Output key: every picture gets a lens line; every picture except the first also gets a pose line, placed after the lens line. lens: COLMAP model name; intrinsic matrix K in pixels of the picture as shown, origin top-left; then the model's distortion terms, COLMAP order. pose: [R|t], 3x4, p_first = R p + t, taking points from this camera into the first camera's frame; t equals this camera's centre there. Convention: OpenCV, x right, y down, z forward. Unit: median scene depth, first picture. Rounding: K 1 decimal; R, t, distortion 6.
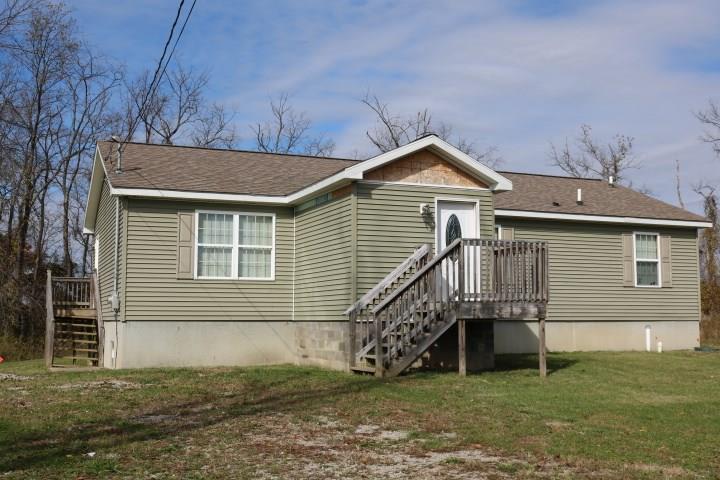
lens RADIAL K [[843.9, 0, 360.7], [0, 843.9, 241.1], [0, 0, 1]] dist [0.014554, 0.000000]
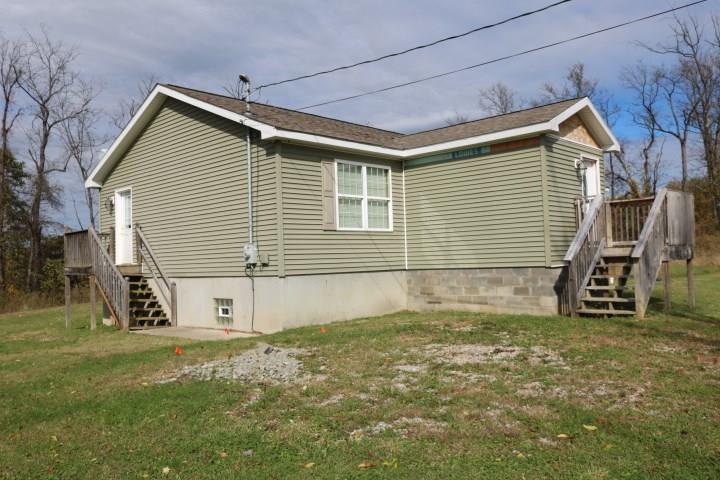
lens RADIAL K [[584.2, 0, 359.3], [0, 584.2, 238.3], [0, 0, 1]] dist [0.010406, 0.002696]
pose [[0.903519, -0.014664, 0.428298, -0.454407], [-0.005099, 0.998976, 0.044960, 0.023278], [-0.428519, -0.042806, 0.902518, 0.376108]]
